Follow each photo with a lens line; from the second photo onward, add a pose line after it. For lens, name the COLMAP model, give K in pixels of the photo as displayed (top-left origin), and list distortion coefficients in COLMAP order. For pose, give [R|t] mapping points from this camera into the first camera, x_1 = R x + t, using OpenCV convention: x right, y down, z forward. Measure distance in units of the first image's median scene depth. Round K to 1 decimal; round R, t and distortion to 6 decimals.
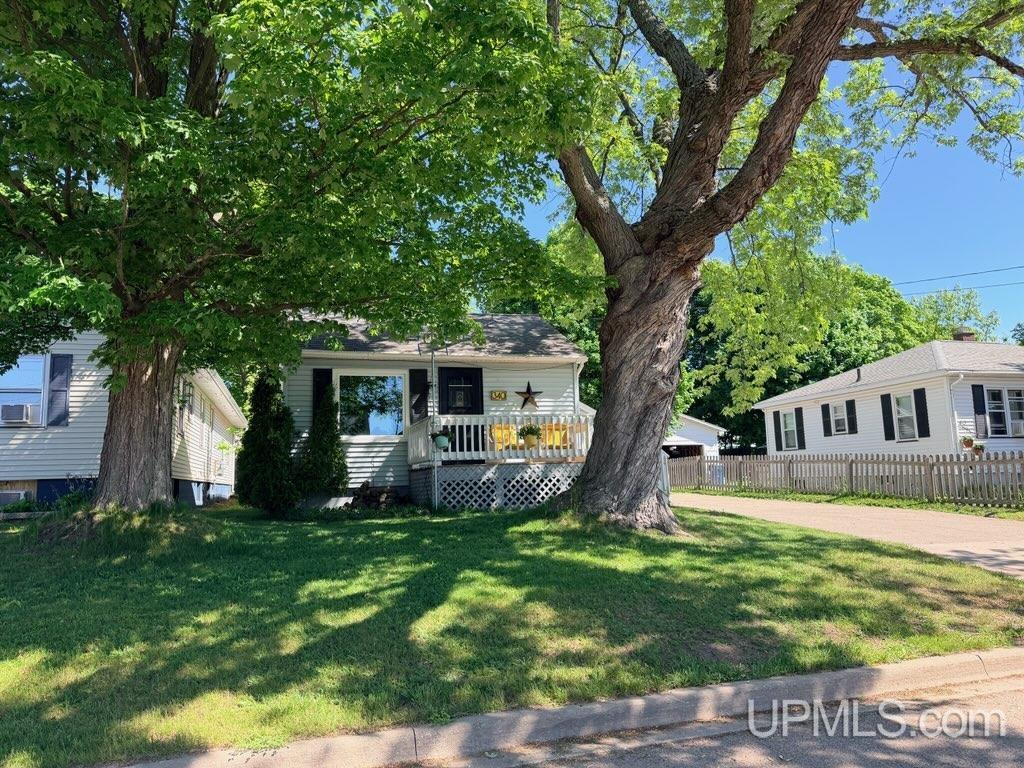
lens RADIAL K [[655.2, 0, 510.9], [0, 655.2, 405.2], [0, 0, 1]] dist [0.139068, -0.196691]
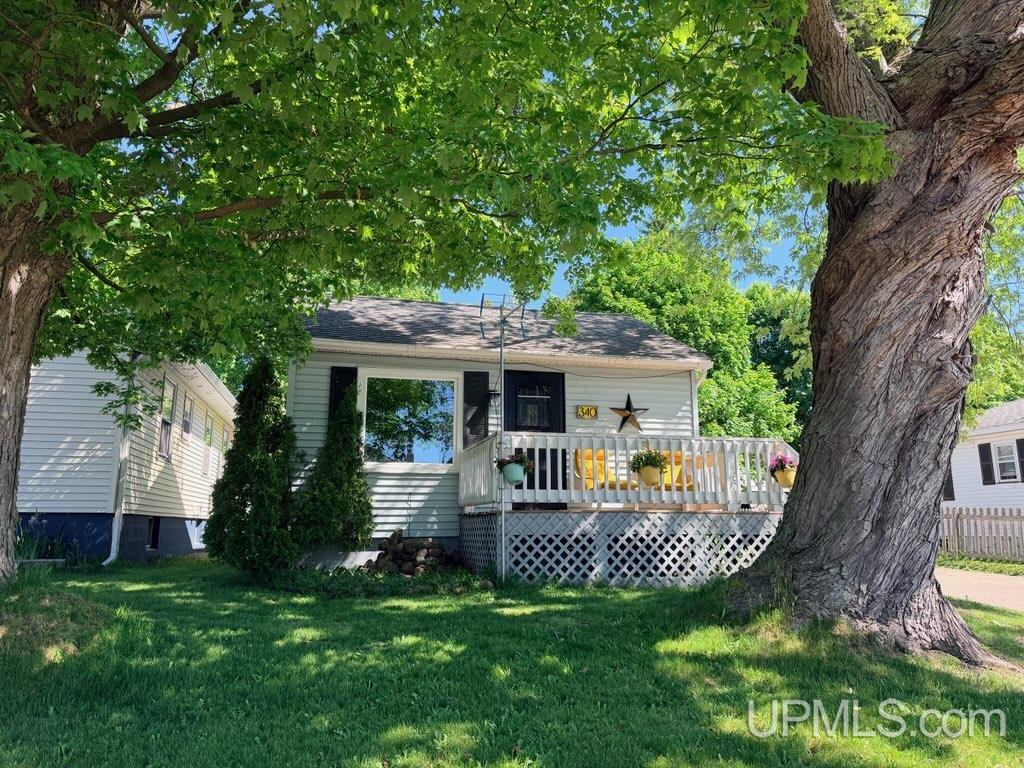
lens RADIAL K [[655.2, 0, 510.9], [0, 655.2, 405.2], [0, 0, 1]] dist [0.139068, -0.196691]
pose [[0.997324, 0.019443, -0.070473, -0.061279], [-0.023718, 0.997896, -0.060333, 0.027285], [0.069152, 0.061843, 0.995687, 0.342705]]
